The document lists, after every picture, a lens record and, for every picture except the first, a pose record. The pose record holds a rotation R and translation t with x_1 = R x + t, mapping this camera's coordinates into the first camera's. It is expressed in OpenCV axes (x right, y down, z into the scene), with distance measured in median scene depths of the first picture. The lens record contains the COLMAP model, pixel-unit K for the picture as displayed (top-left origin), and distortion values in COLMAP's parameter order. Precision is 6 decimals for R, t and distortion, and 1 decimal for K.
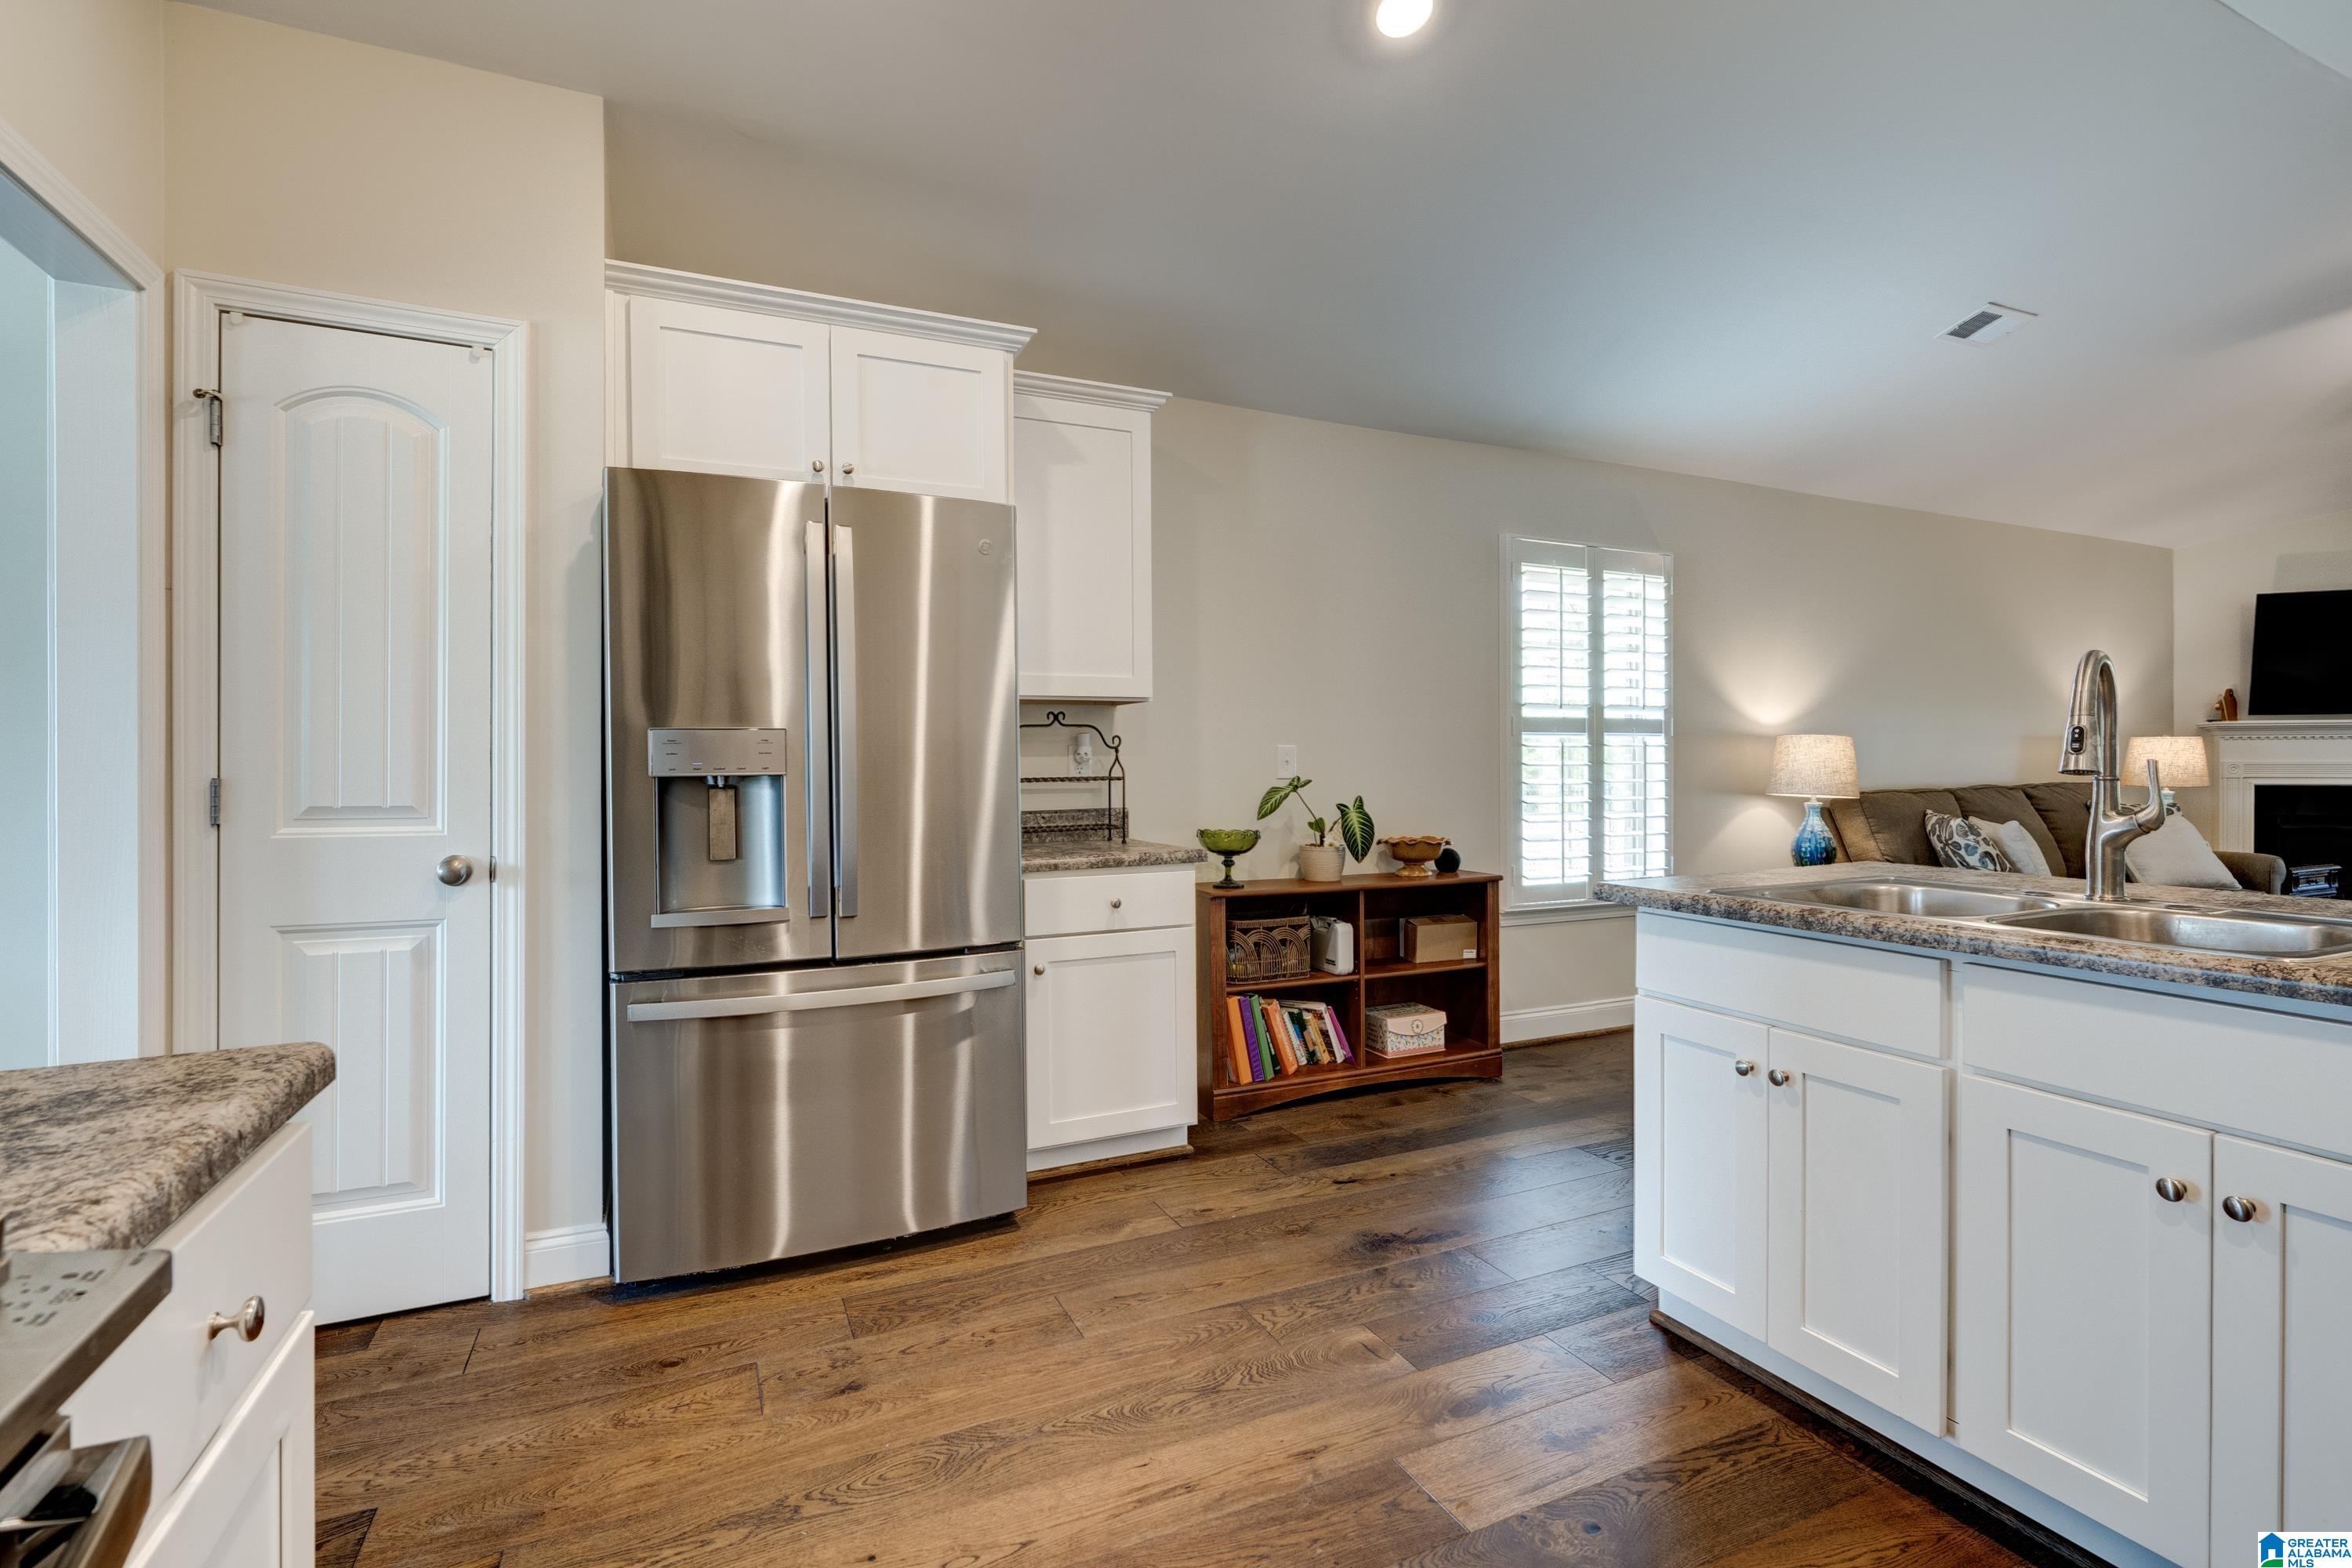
lens RADIAL K [[1079.0, 0, 1185.4], [0, 1079.0, 779.1], [0, 0, 1]] dist [-0.000659, -0.001334]
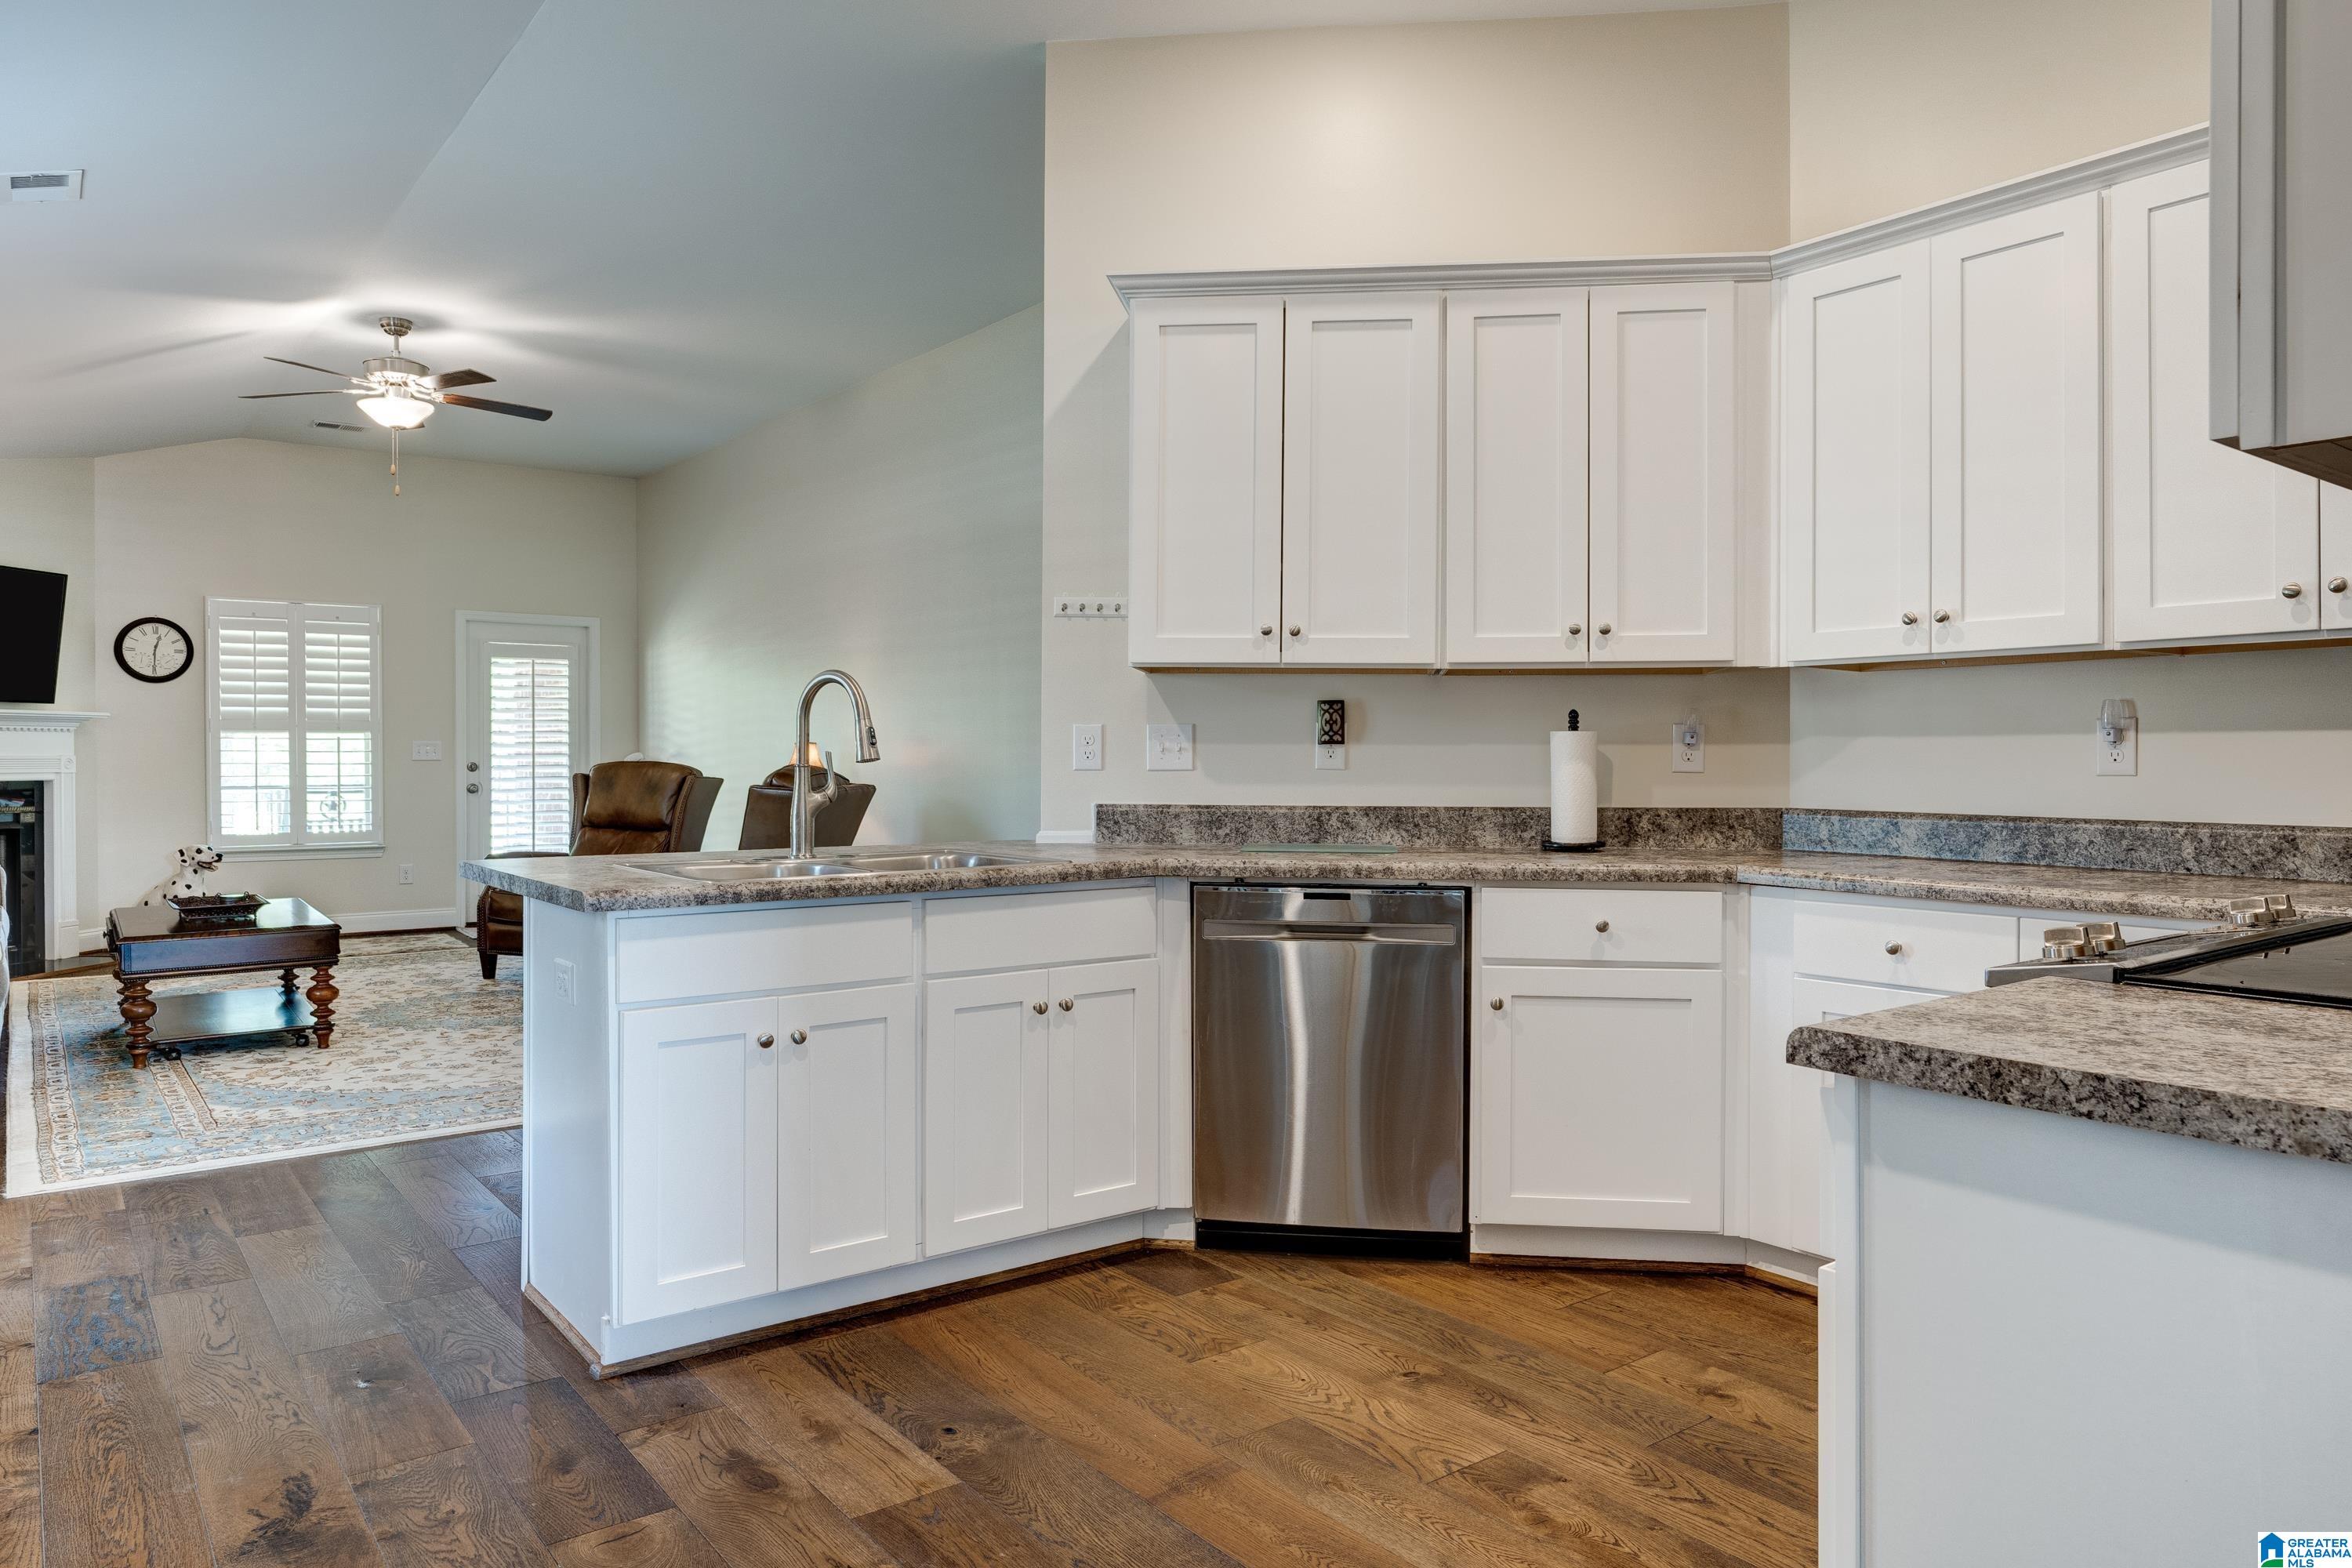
lens RADIAL K [[1510.1, 0, 1182.4], [0, 1510.1, 766.6], [0, 0, 1]] dist [-0.003914, 0.001786]
pose [[-0.221547, -0.002469, 0.975147, -0.415329], [0.012683, 0.999905, 0.005413, -0.001440], [-0.975067, 0.013567, -0.221495, 0.378443]]
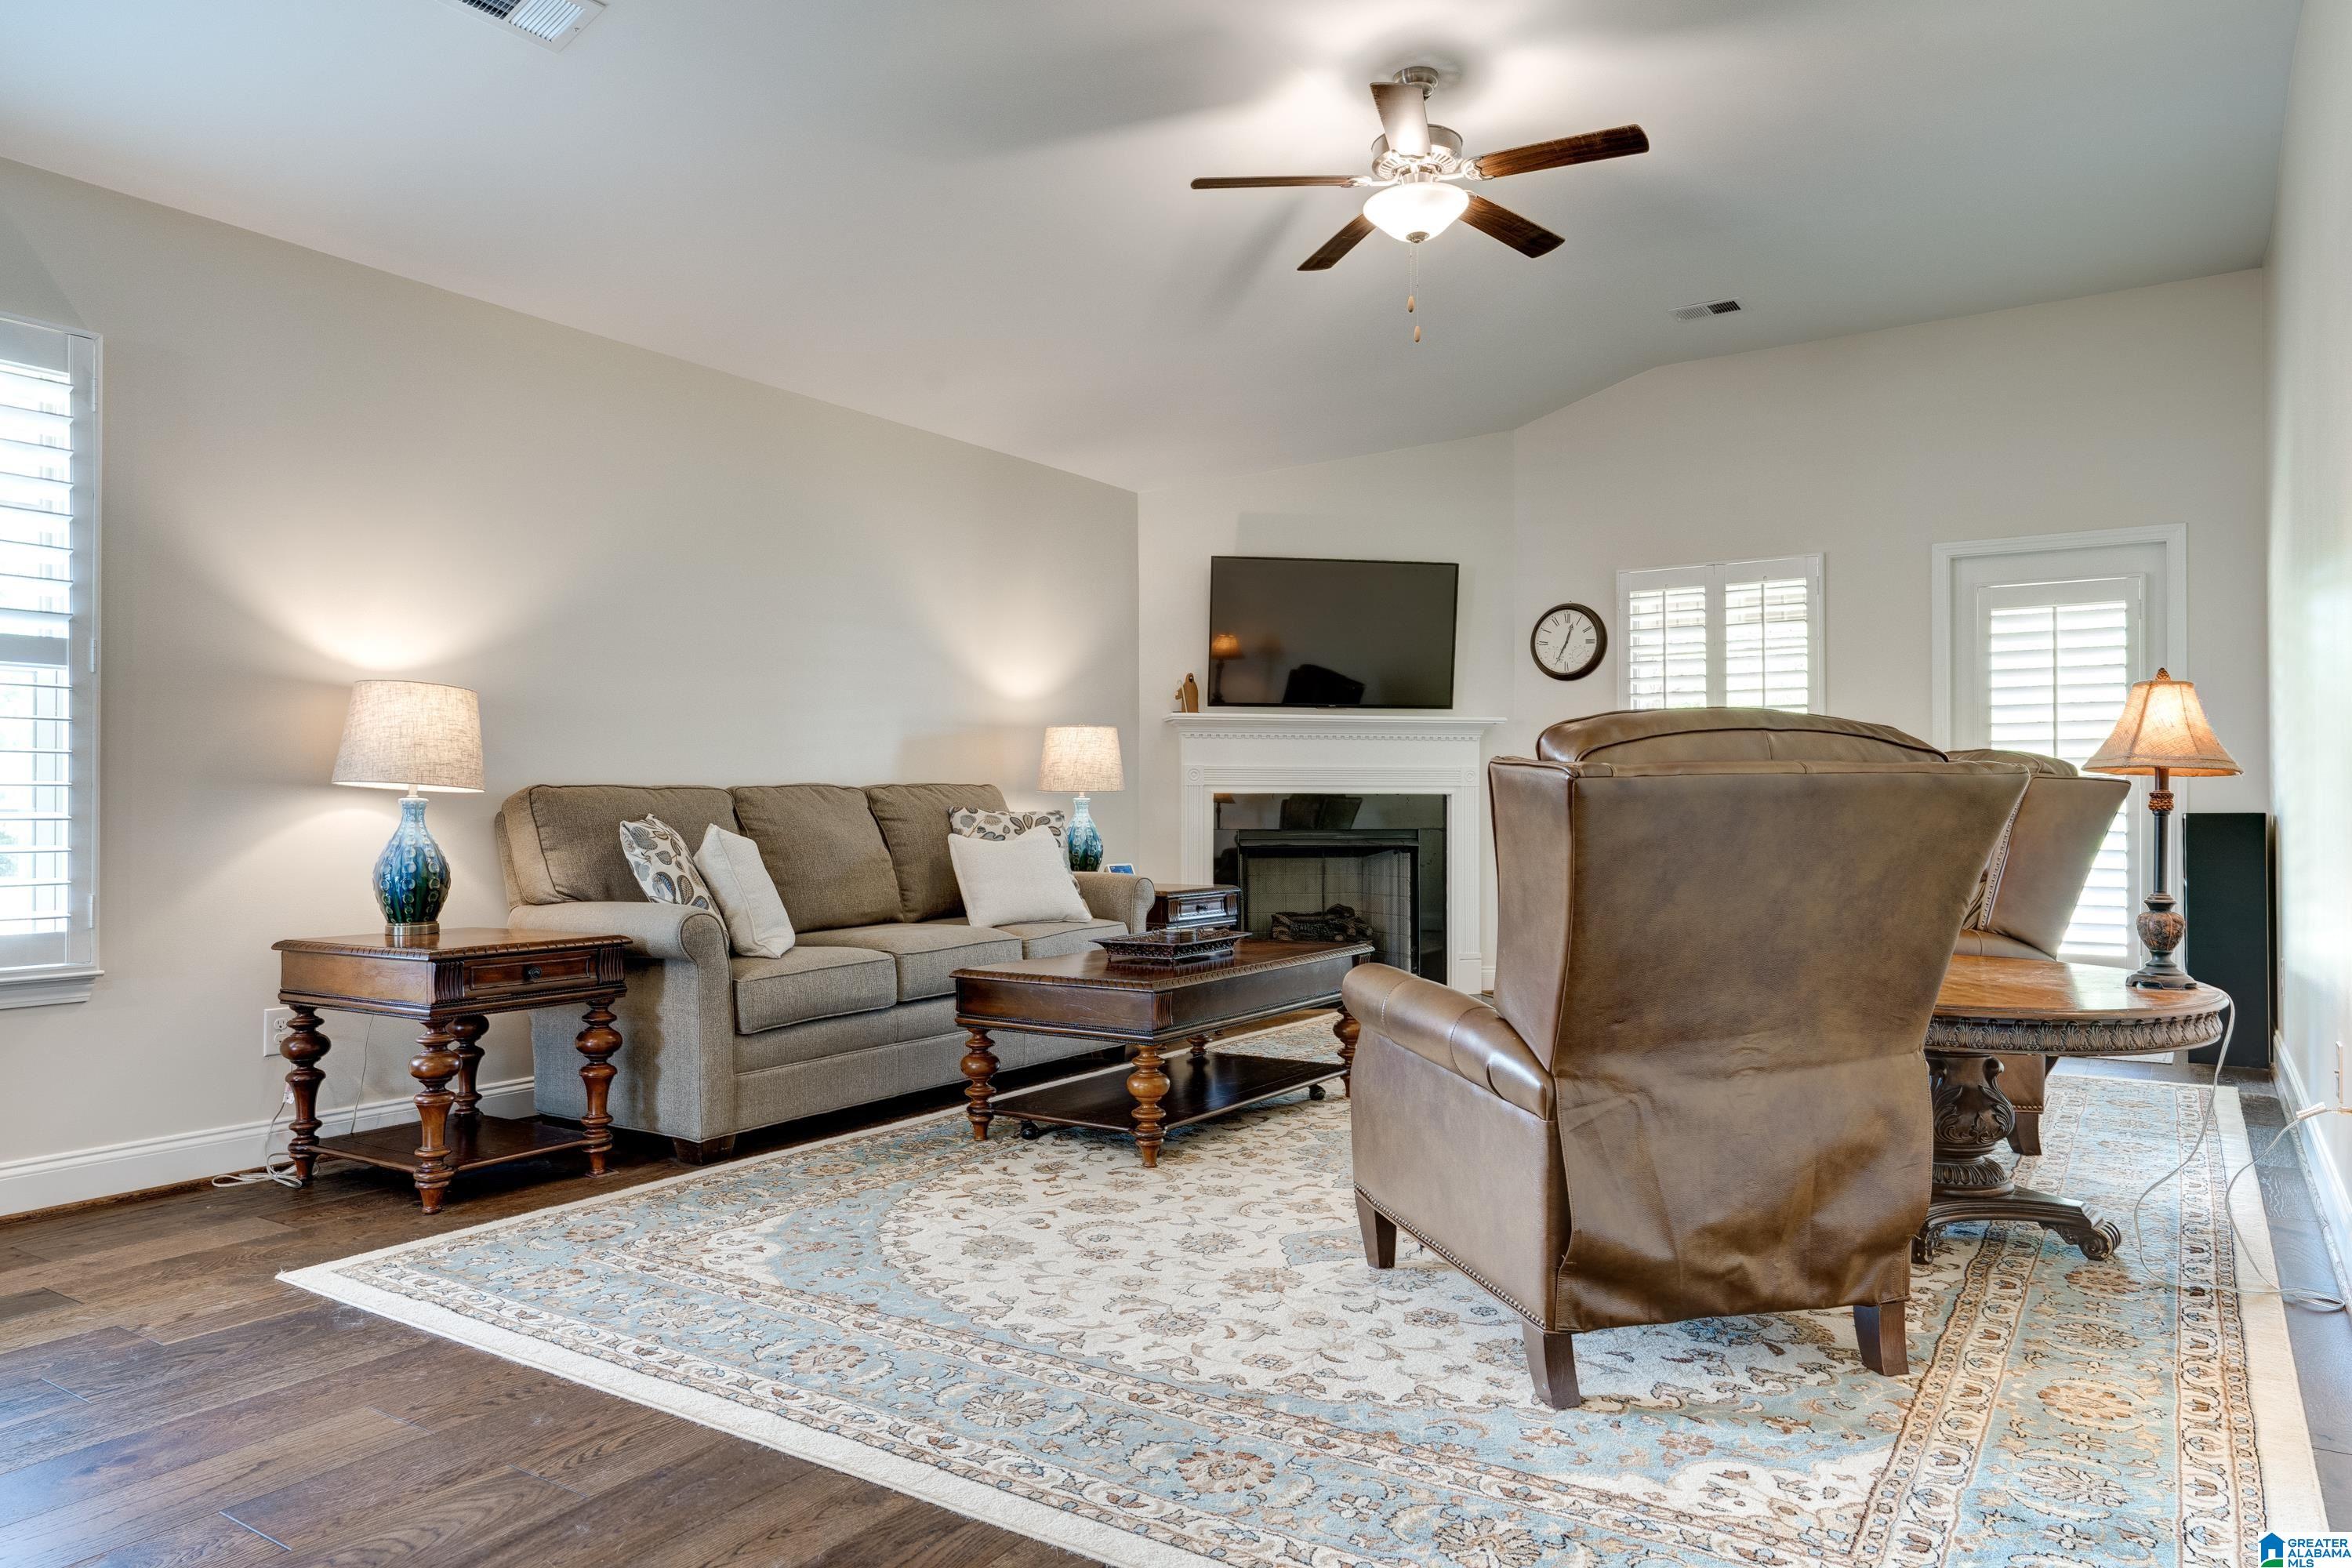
lens RADIAL K [[1510.1, 0, 1186.0], [0, 1510.1, 799.4], [0, 0, 1]] dist [-0.003914, 0.001786]
pose [[0.851439, 0.007506, 0.524401, 0.524315], [0.001360, 0.999863, -0.016519, 0.038146], [-0.524453, 0.014778, 0.851311, 0.073358]]
